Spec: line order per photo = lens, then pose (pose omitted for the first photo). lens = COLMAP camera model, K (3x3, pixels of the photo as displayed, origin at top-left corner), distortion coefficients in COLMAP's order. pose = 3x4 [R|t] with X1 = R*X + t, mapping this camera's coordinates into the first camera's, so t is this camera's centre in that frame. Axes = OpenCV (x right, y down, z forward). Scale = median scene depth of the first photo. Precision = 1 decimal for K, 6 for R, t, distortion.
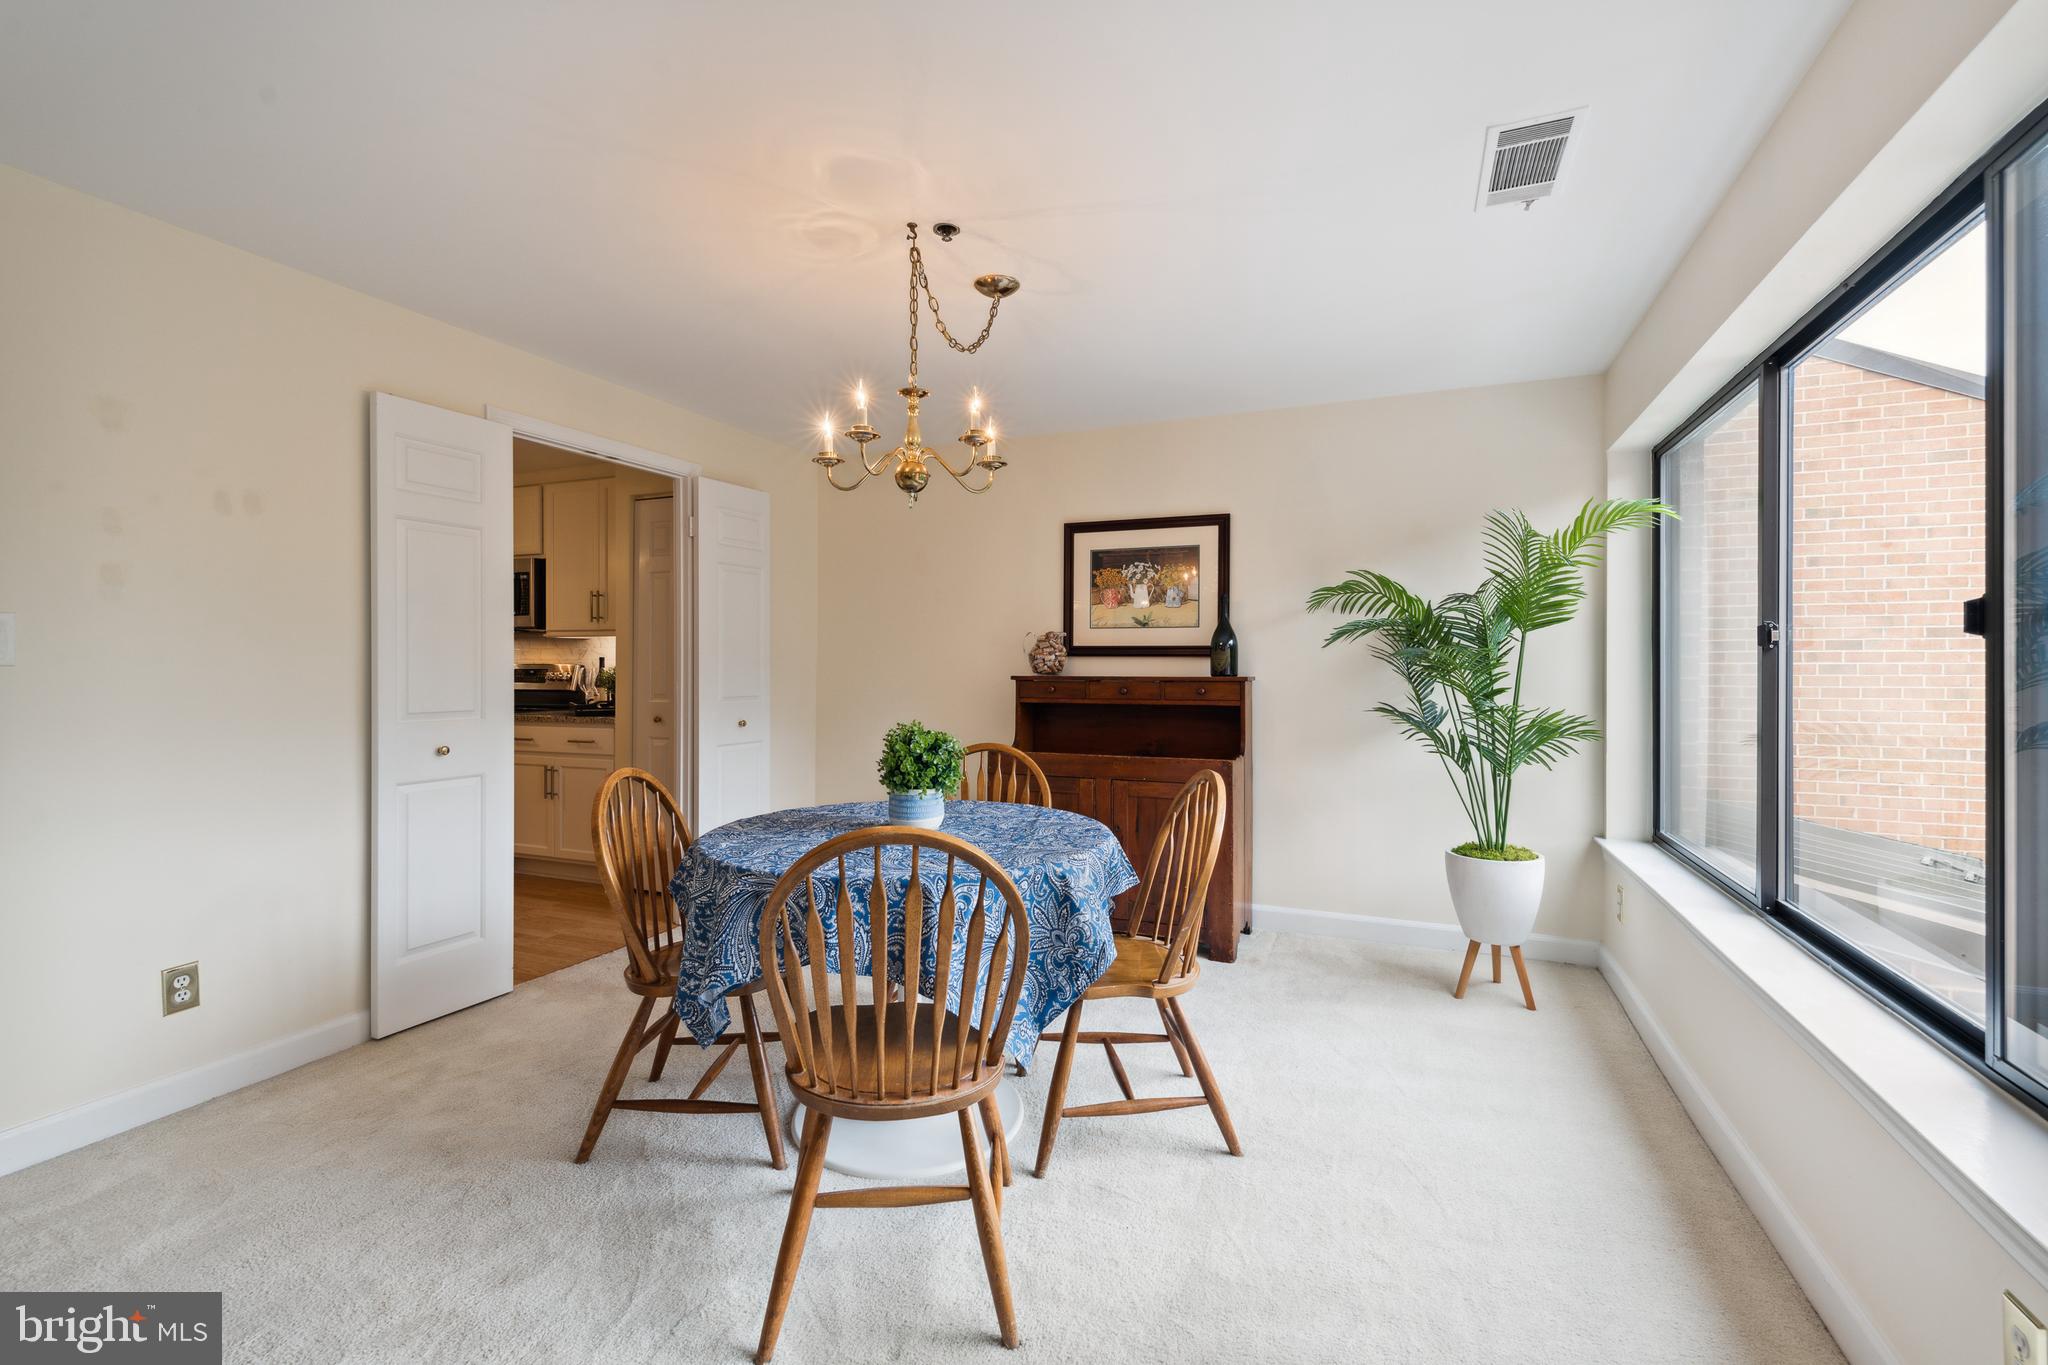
lens RADIAL K [[894.7, 0, 1024.7], [0, 894.7, 669.0], [0, 0, 1]] dist [0.024703, -0.011497]
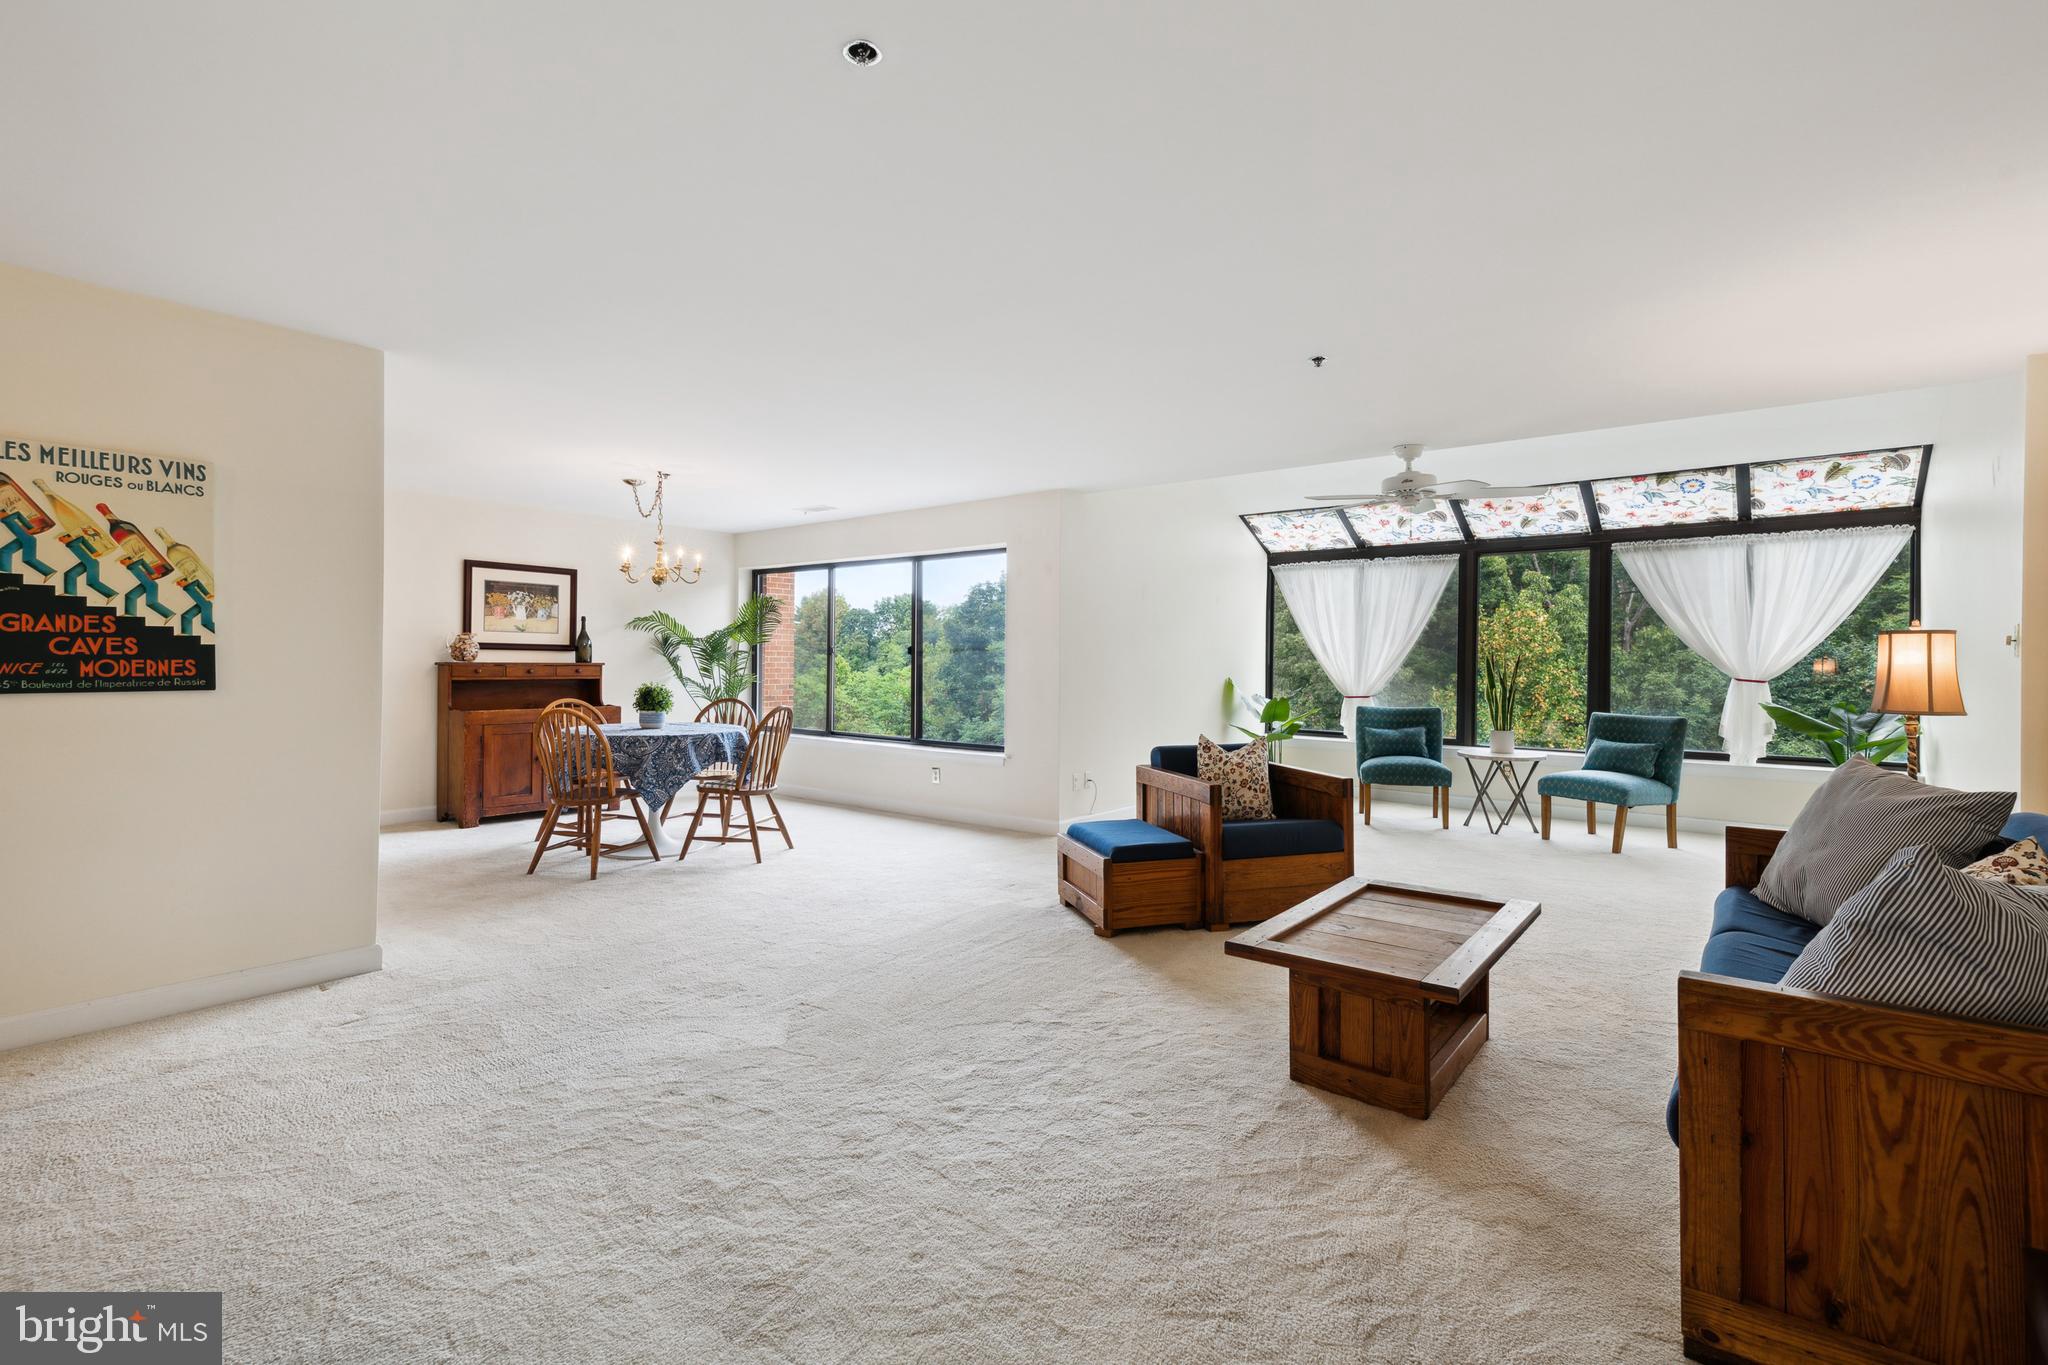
lens RADIAL K [[914.7, 0, 1029.7], [0, 914.7, 663.8], [0, 0, 1]] dist [0.022121, -0.006969]
pose [[0.266054, -0.002234, 0.963955, -1.271038], [-0.008869, 0.999949, 0.004765, -0.005222], [-0.963917, -0.009817, 0.266021, -0.338389]]
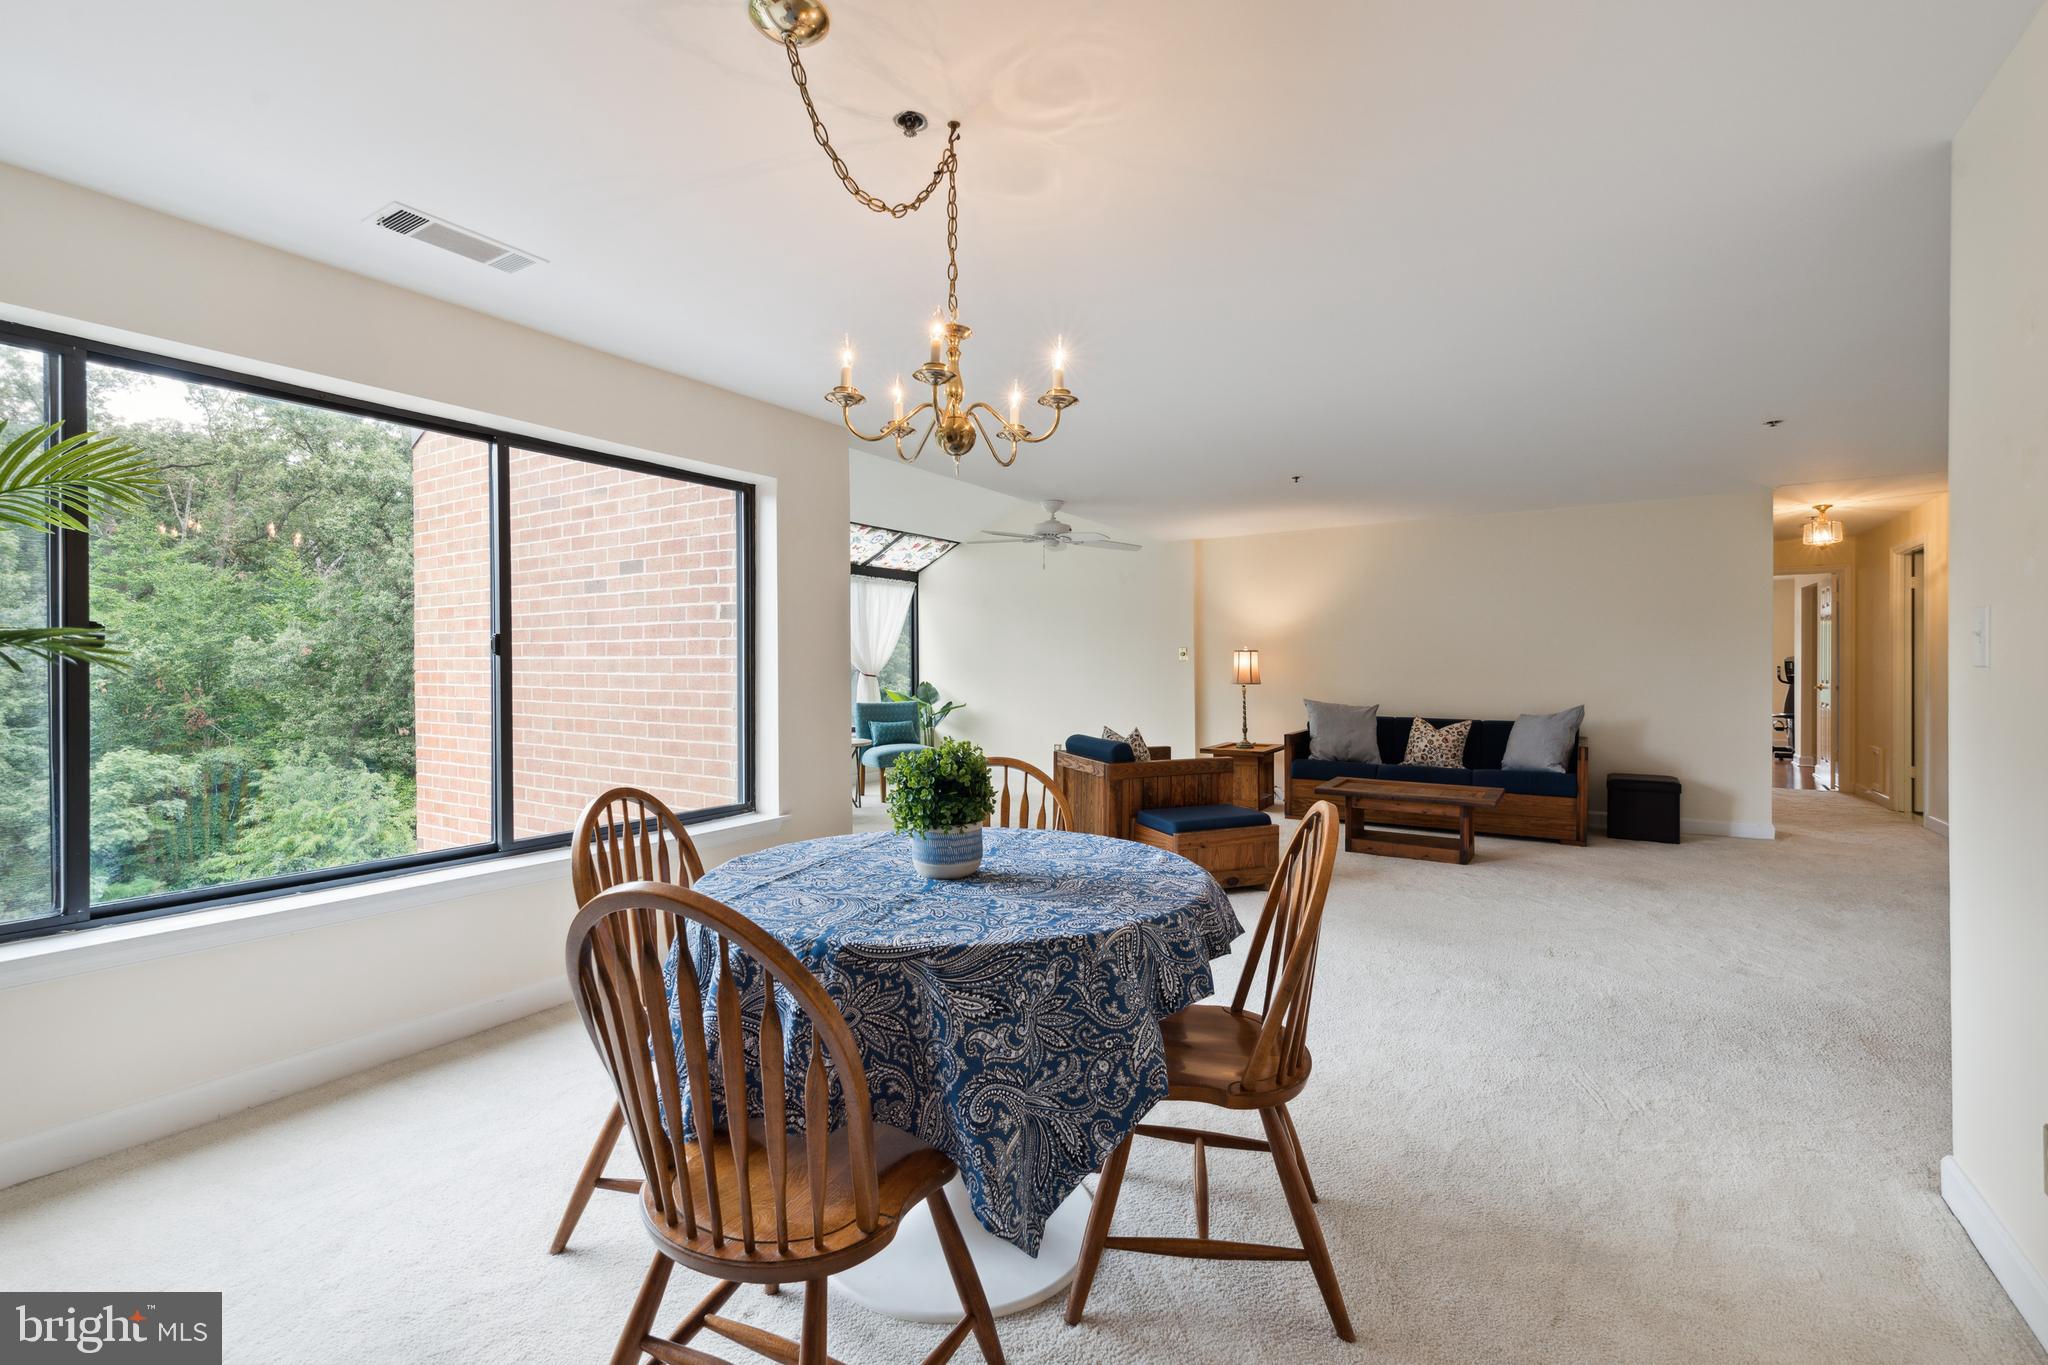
lens RADIAL K [[901.2, 0, 1000.2], [0, 901.2, 669.1], [0, 0, 1]] dist [-0.002780, -0.000542]
pose [[-0.984745, -0.001379, 0.174000, -0.167913], [-0.001018, 0.999997, 0.002166, -0.000853], [-0.174003, 0.001956, -0.984743, 1.053351]]
